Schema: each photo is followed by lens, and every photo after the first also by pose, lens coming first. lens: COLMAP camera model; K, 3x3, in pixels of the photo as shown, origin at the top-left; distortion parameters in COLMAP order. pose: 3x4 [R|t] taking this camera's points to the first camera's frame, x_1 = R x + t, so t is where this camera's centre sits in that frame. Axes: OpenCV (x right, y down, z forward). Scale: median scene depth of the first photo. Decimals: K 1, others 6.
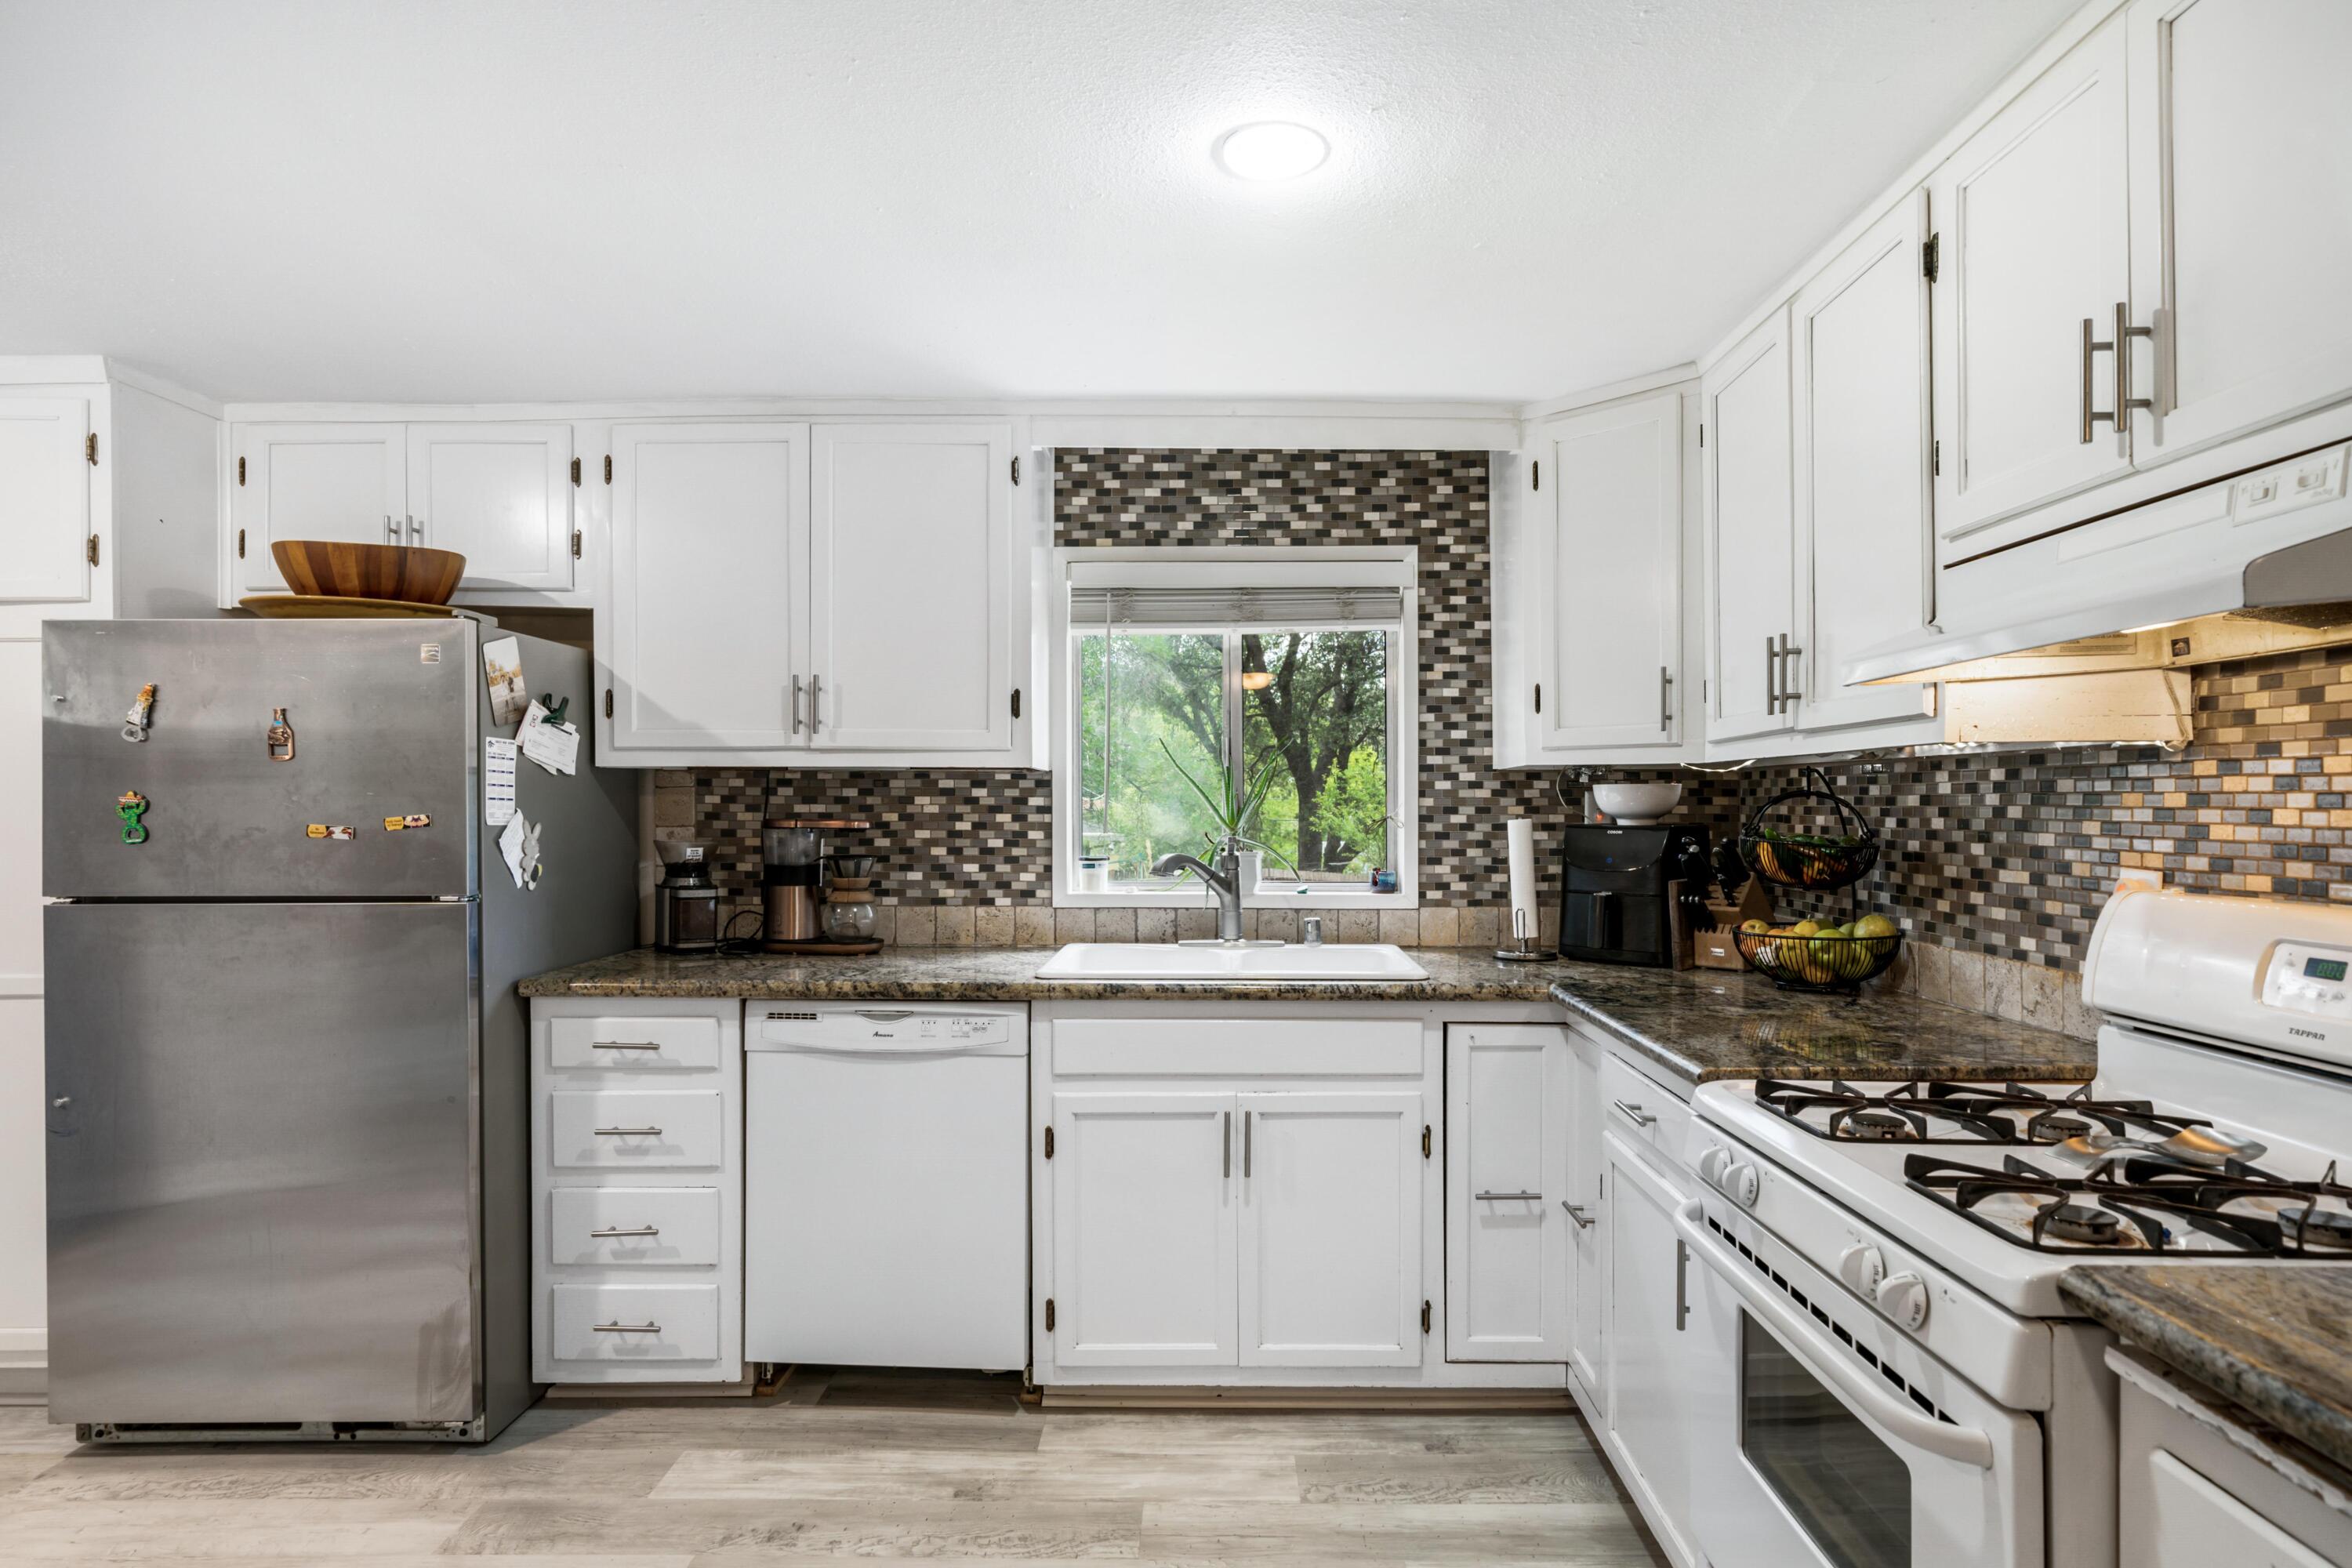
lens RADIAL K [[1206.8, 0, 1180.3], [0, 1206.8, 790.4], [0, 0, 1]] dist [0.003643, 0.000638]
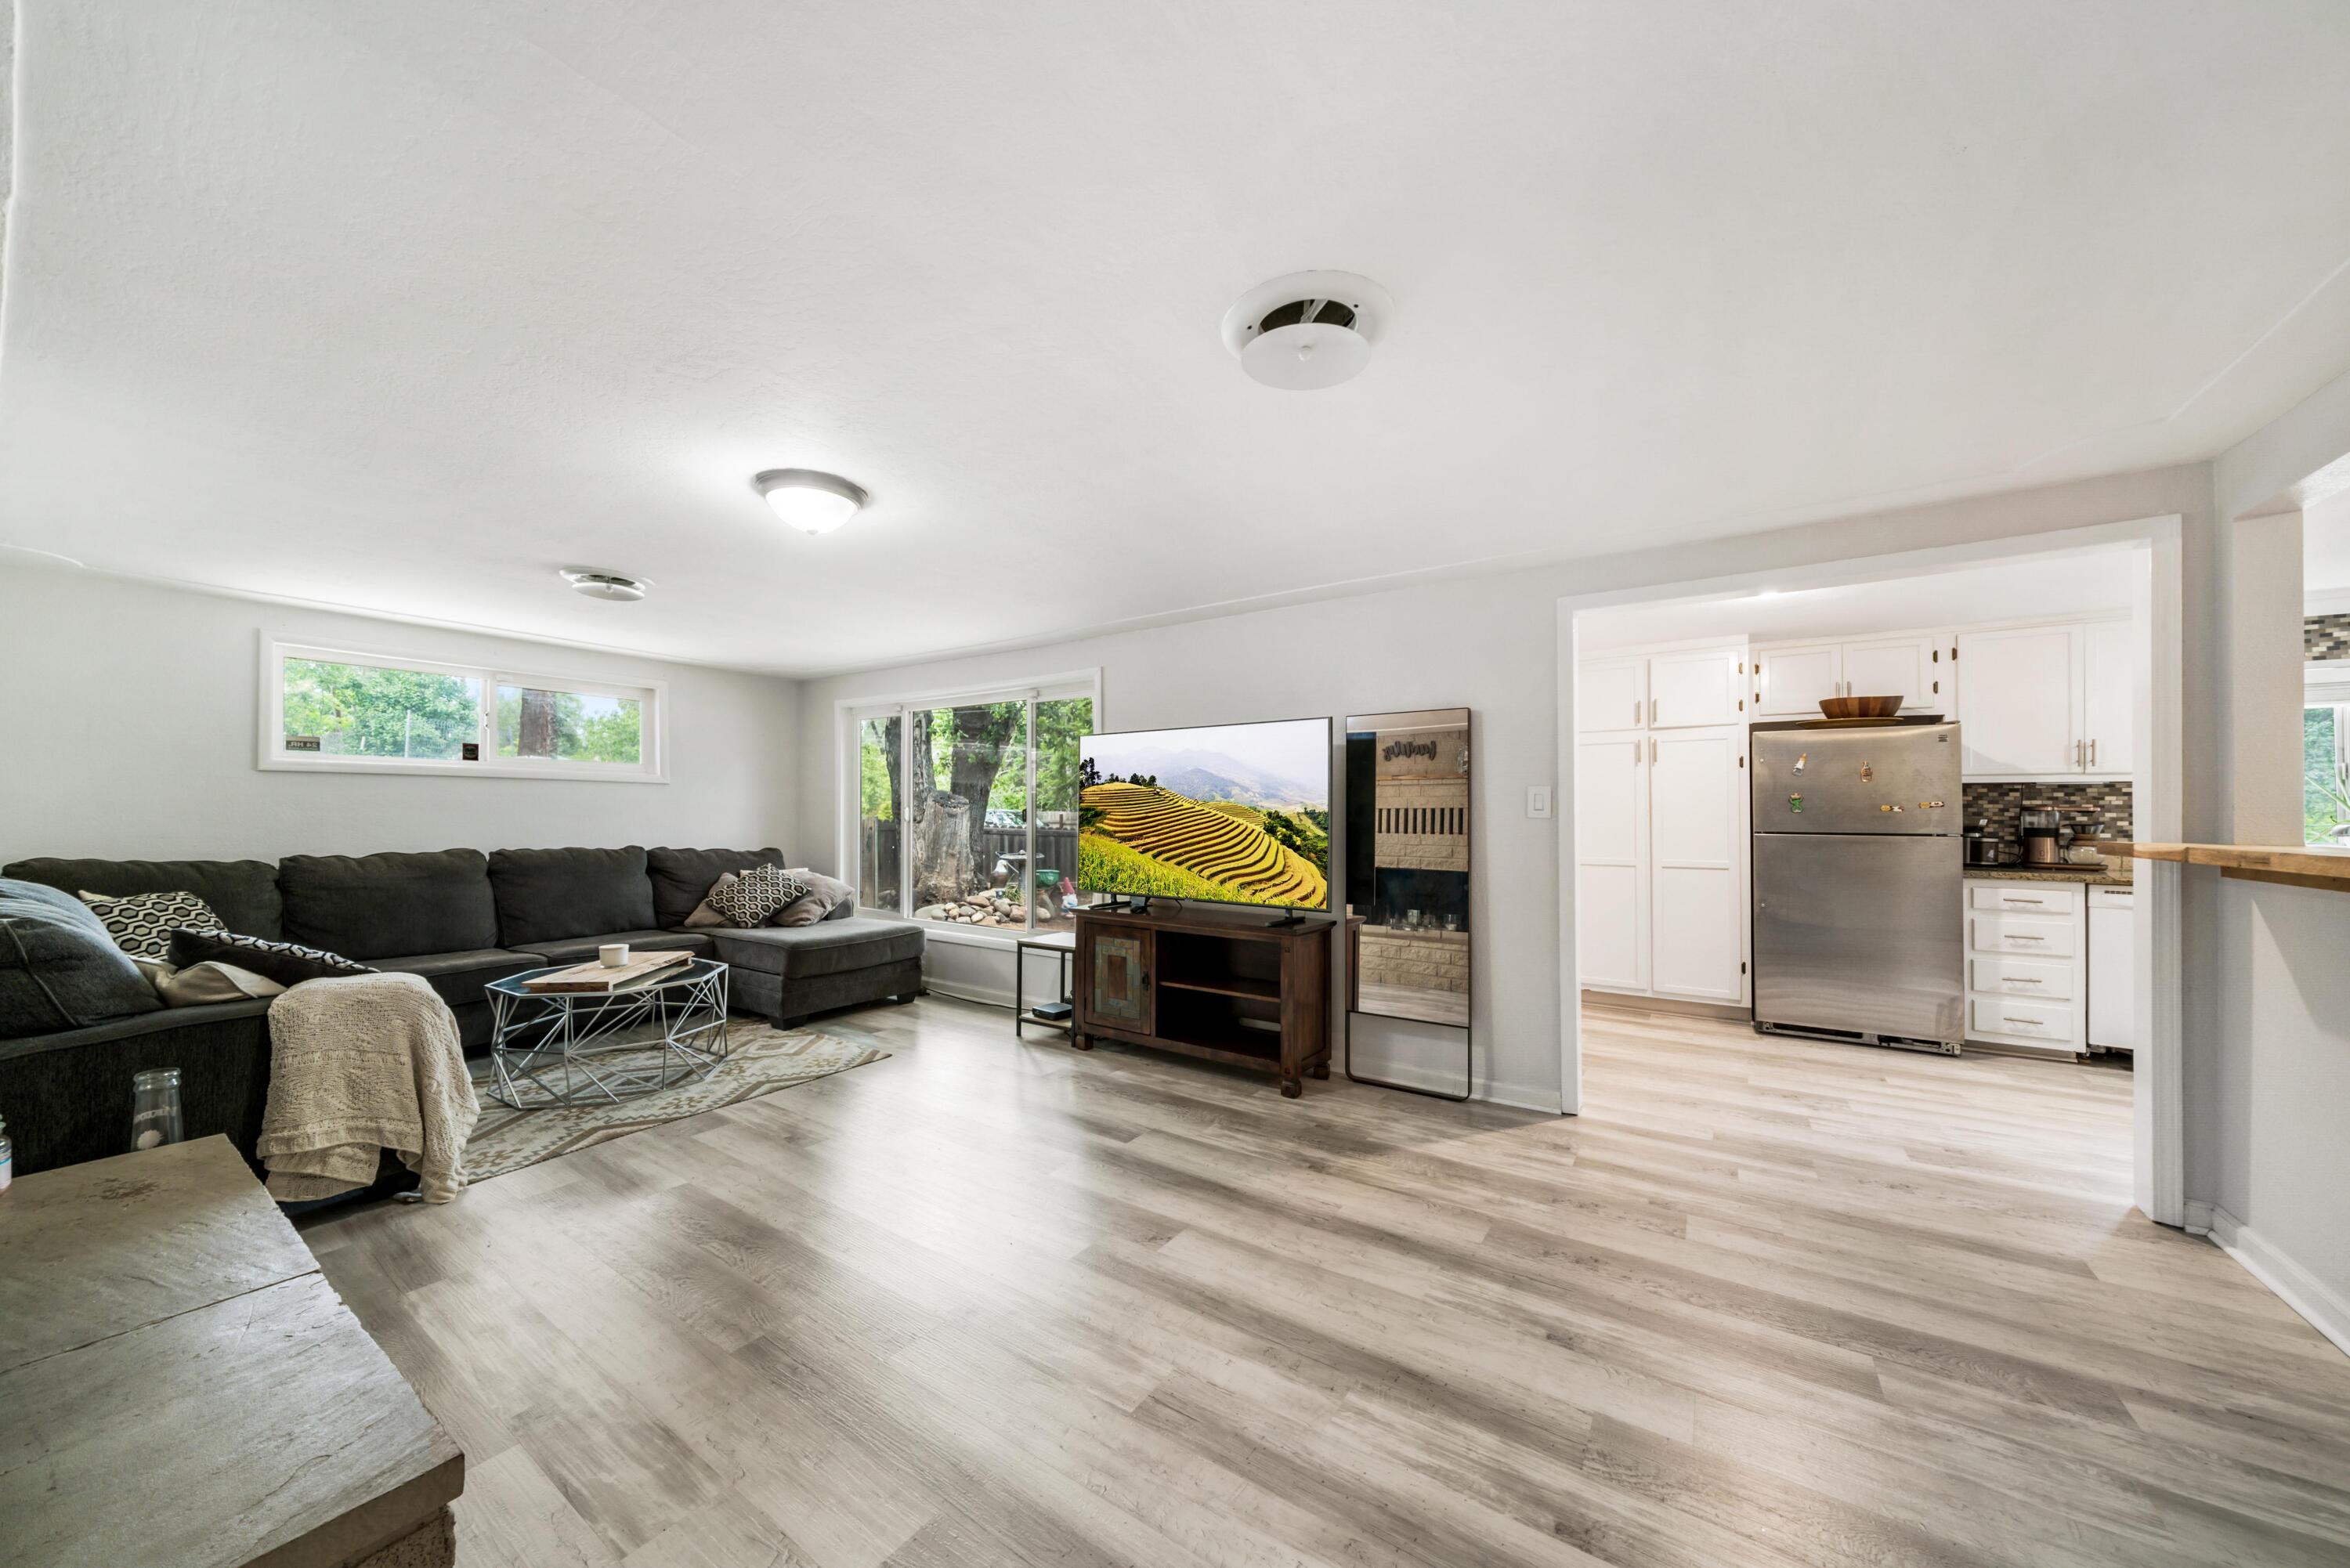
lens RADIAL K [[803.7, 0, 1172.2], [0, 803.7, 793.8], [0, 0, 1]] dist [-0.001742, -0.000148]
pose [[0.832047, -0.002711, -0.554698, -0.877006], [0.000055, 0.999988, -0.004805, 0.007851], [0.554705, 0.003968, 0.832038, -1.112904]]
